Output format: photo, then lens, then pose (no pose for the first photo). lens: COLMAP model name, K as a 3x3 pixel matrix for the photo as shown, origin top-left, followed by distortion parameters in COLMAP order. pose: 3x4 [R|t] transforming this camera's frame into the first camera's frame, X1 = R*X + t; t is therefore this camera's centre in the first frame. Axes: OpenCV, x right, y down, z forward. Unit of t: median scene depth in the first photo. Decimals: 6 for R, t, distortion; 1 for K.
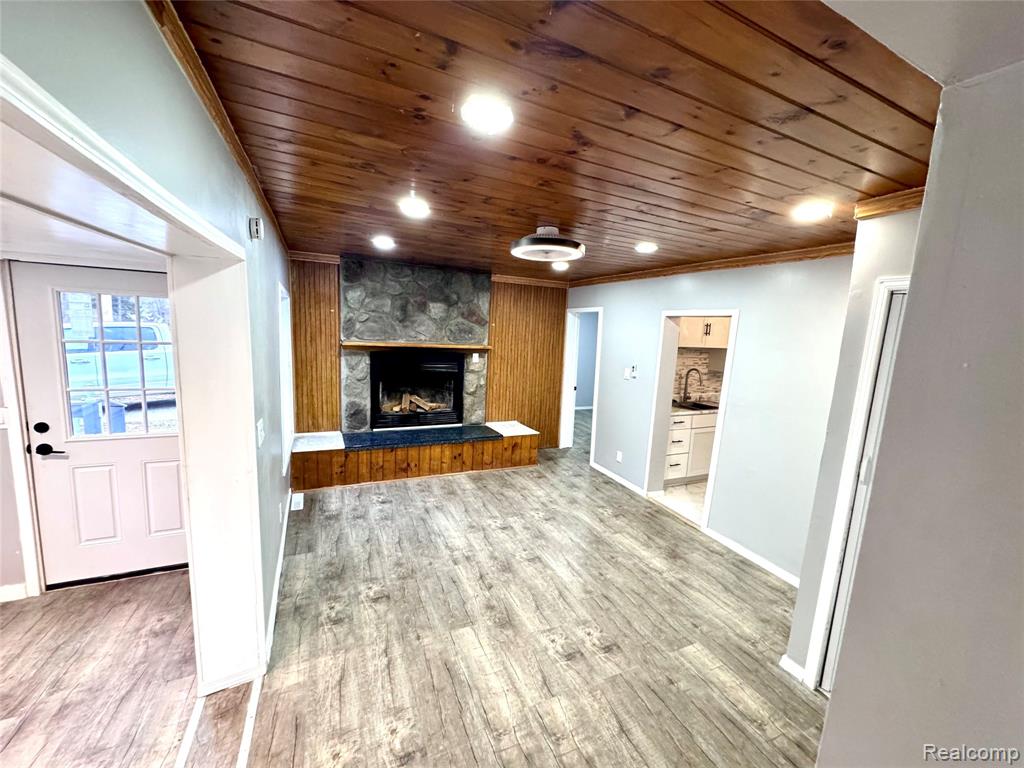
lens RADIAL K [[407.3, 0, 512.6], [0, 407.3, 385.2], [0, 0, 1]] dist [-0.002867, 0.000391]
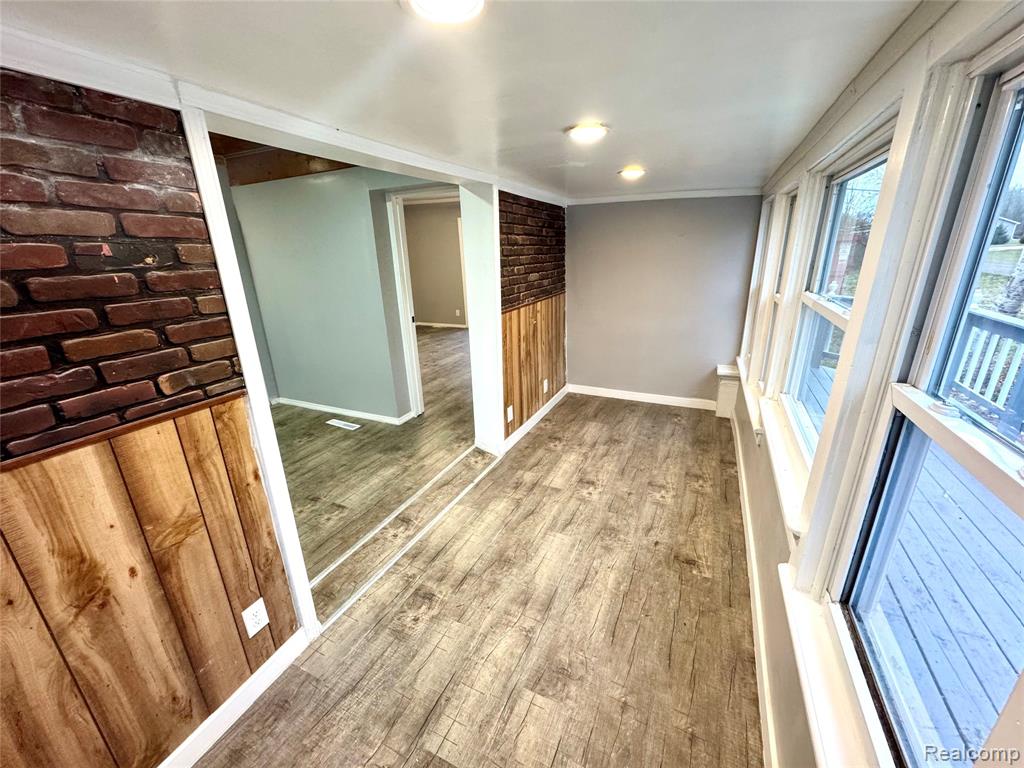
lens RADIAL K [[407.3, 0, 512.5], [0, 407.3, 380.3], [0, 0, 1]] dist [-0.002867, 0.000391]
pose [[-0.647342, -0.268943, 0.713174, -0.670783], [0.099896, 0.897672, 0.429193, -0.053102], [-0.755625, 0.349078, -0.554234, 0.417417]]
